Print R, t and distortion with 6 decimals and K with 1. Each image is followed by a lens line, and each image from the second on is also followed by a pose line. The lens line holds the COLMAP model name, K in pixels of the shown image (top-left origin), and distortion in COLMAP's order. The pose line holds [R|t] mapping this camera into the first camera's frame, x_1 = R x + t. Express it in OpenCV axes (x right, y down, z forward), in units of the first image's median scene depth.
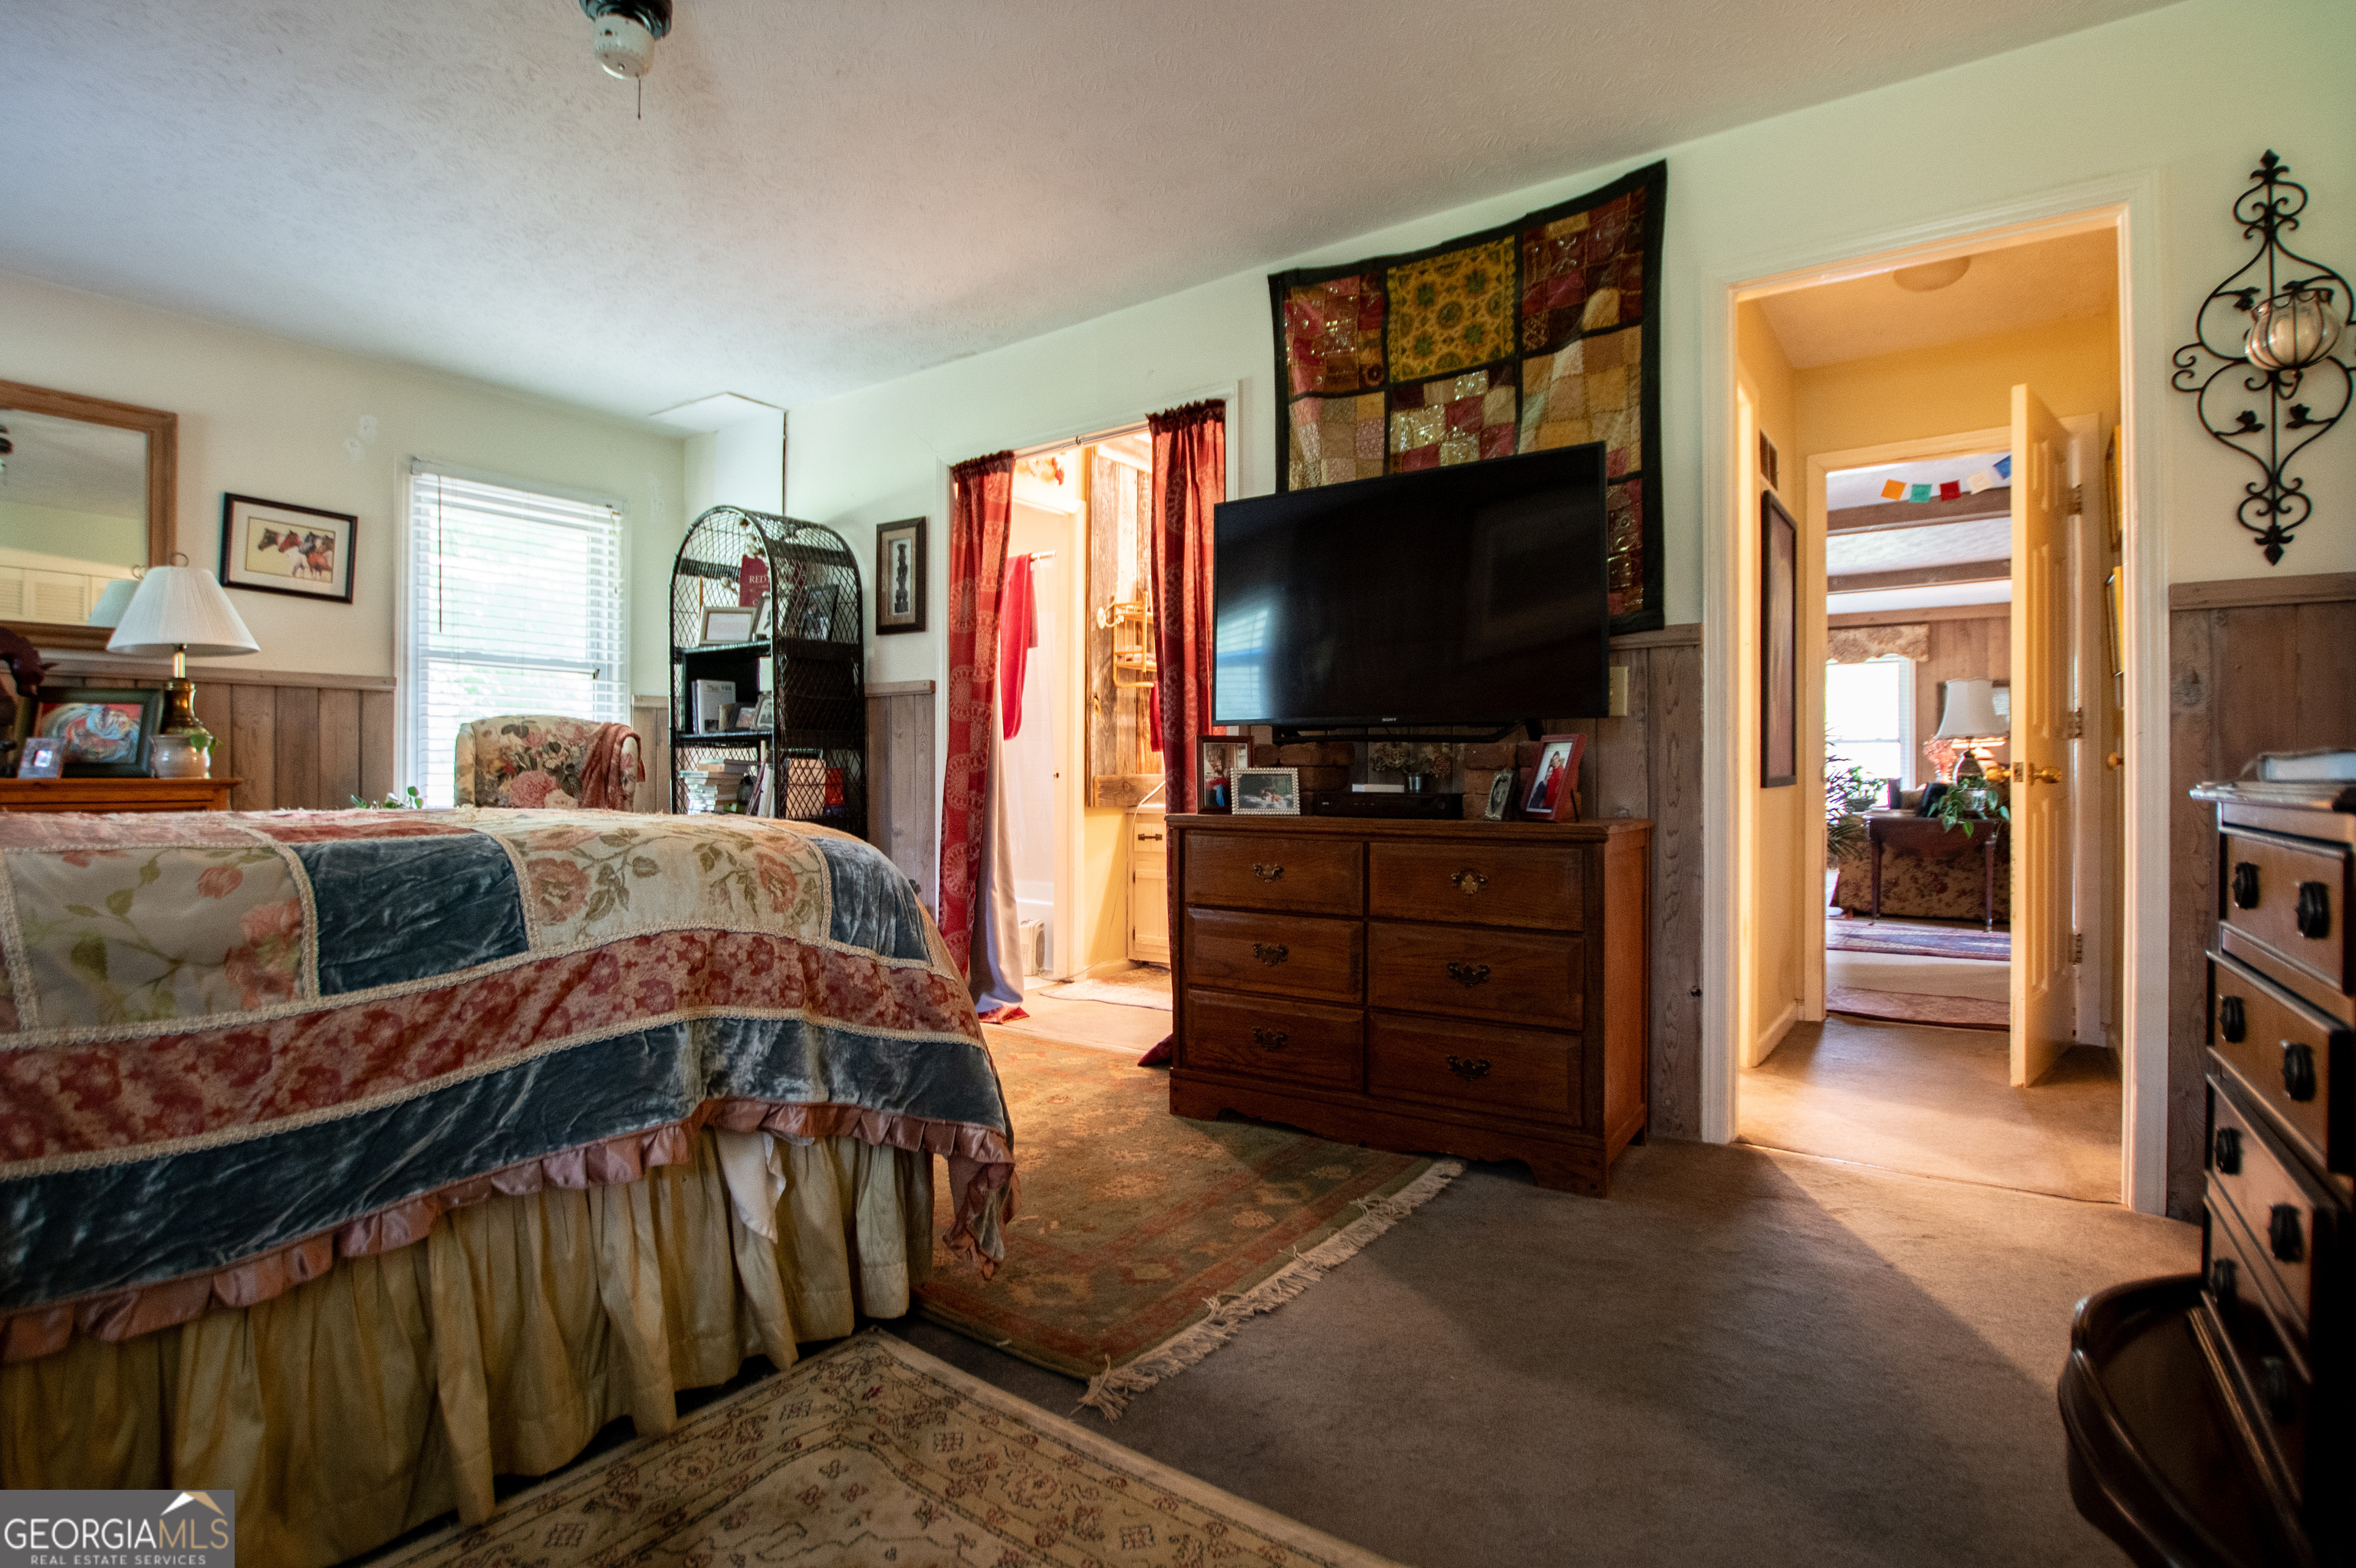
lens RADIAL K [[1049.5, 0, 1165.6], [0, 1049.5, 777.8], [0, 0, 1]] dist [-0.025694, 0.001559]
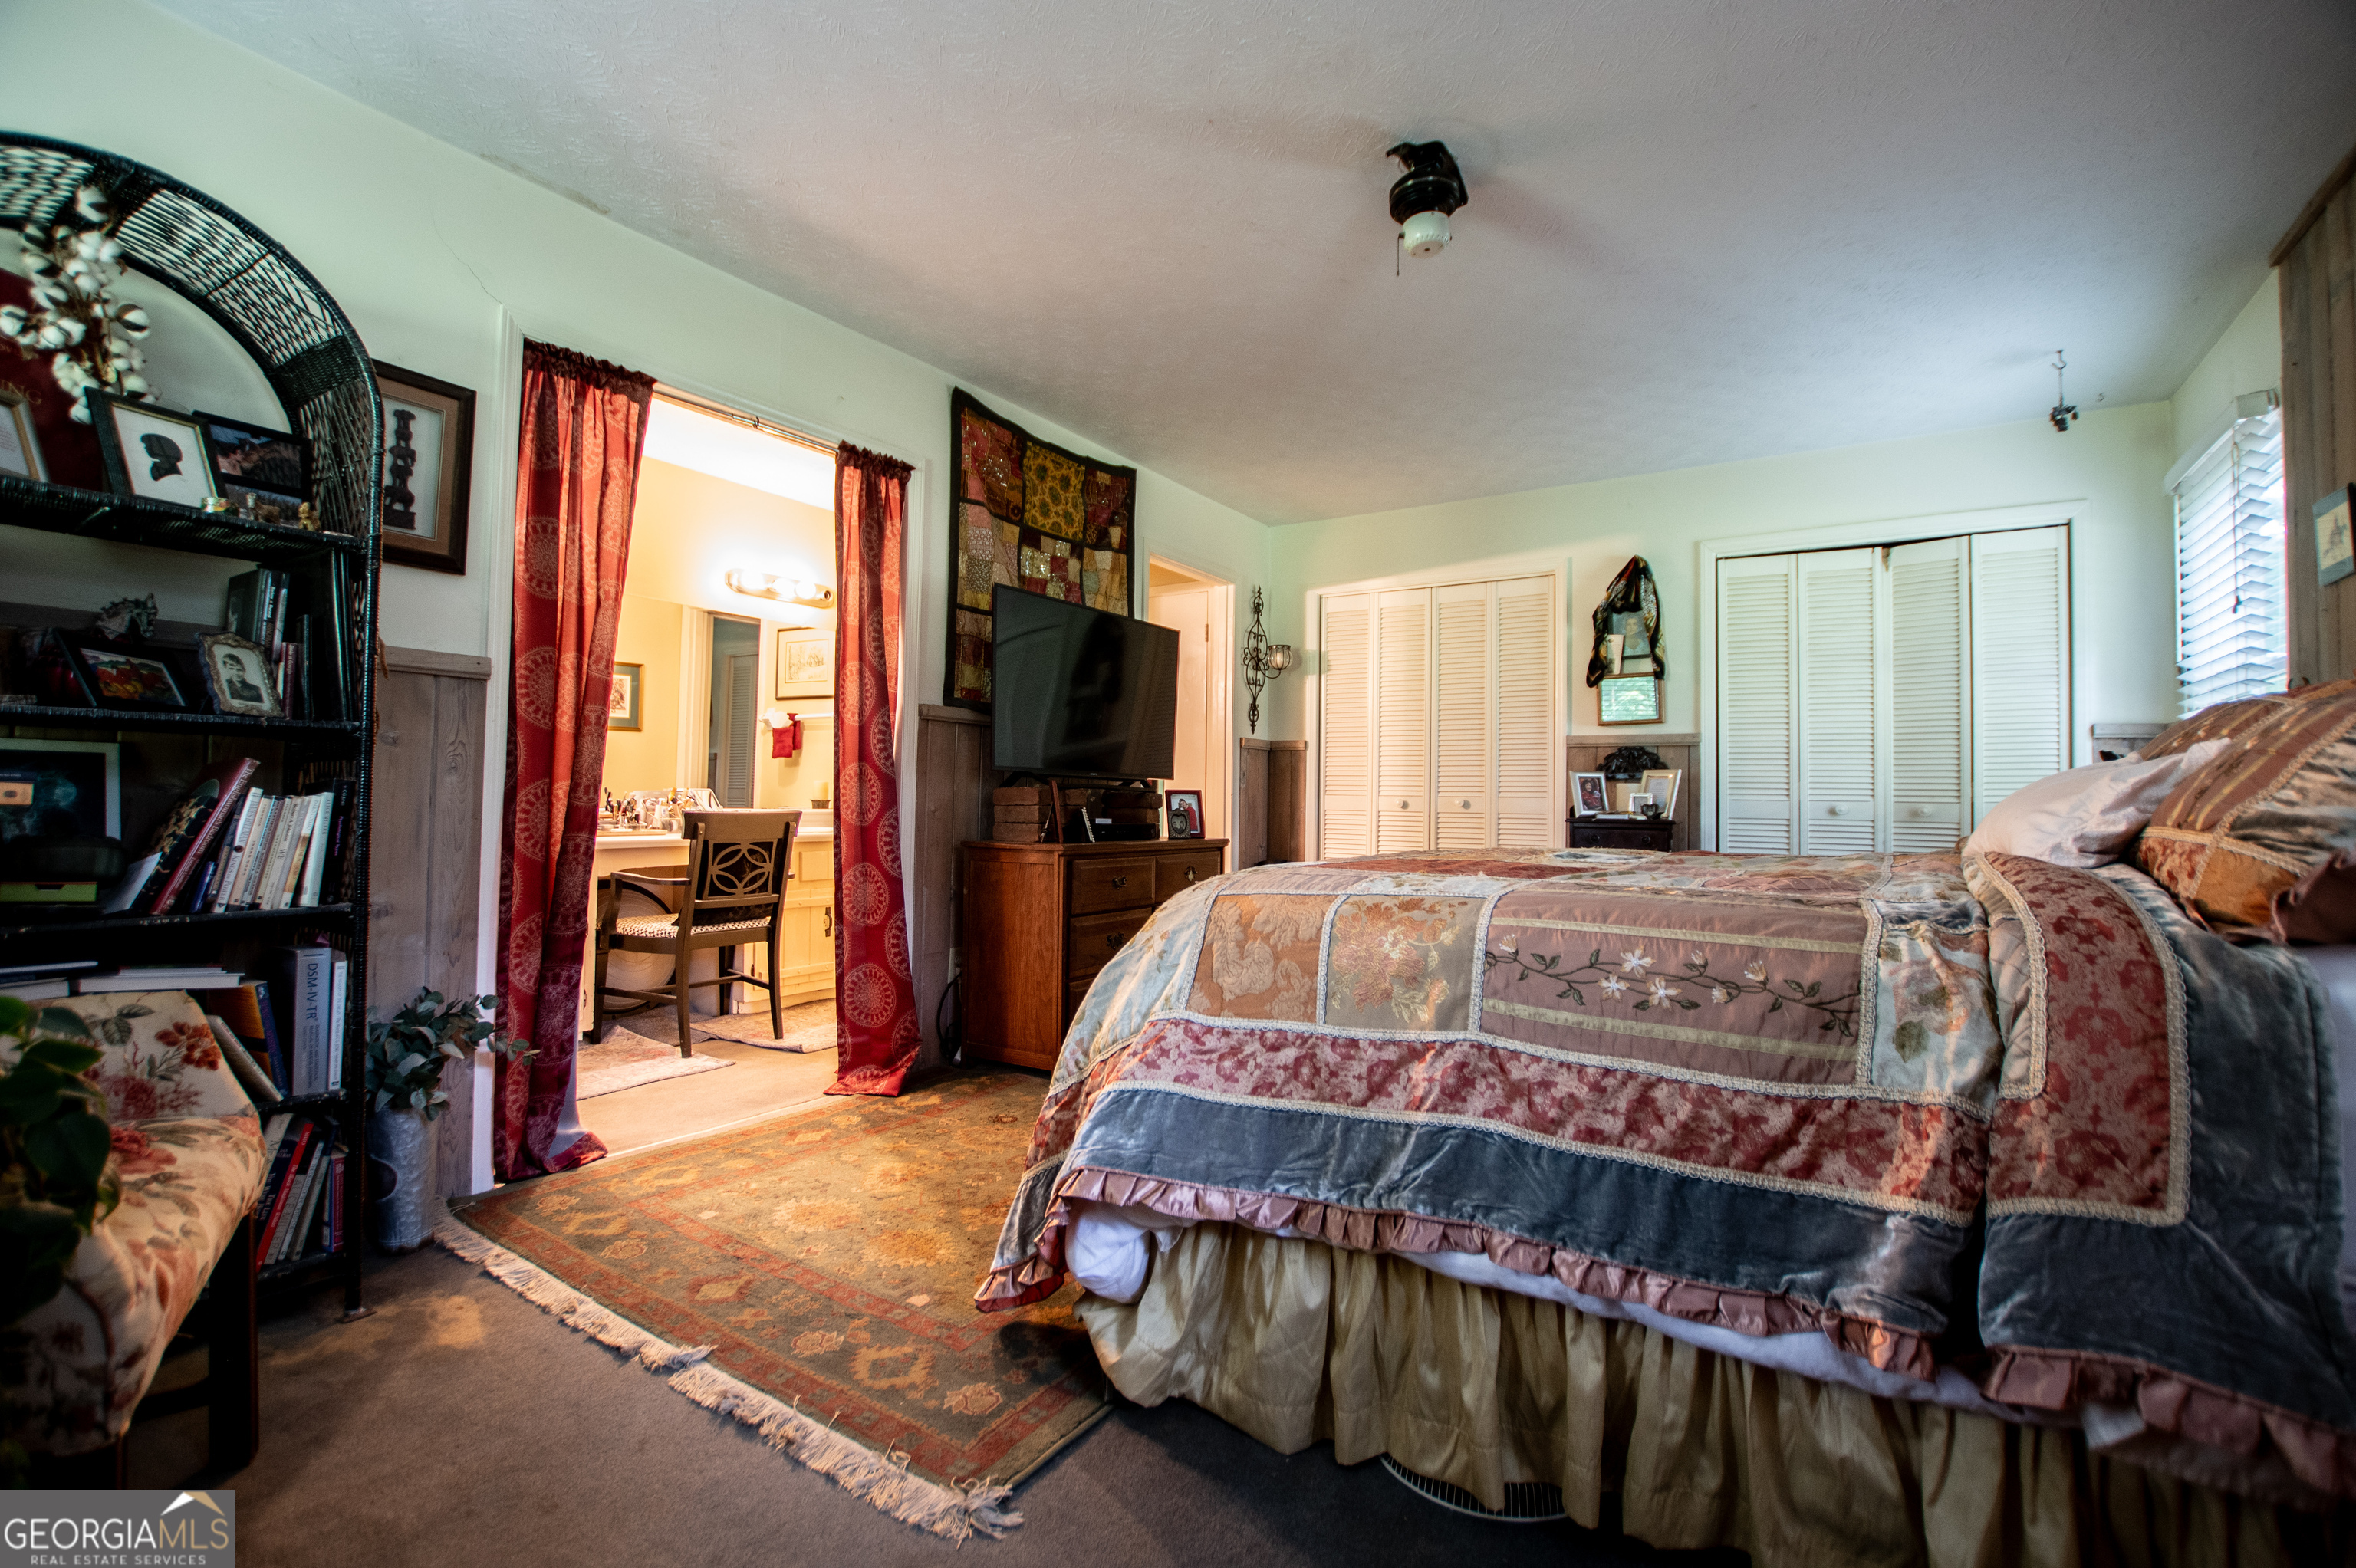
lens RADIAL K [[1049.5, 0, 1165.6], [0, 1049.5, 777.8], [0, 0, 1]] dist [-0.025694, 0.001559]
pose [[0.009426, 0.031073, 0.999473, -1.080795], [-0.000286, 0.999517, -0.031072, -0.002936], [-0.999956, 0.000007, 0.009430, 0.759909]]
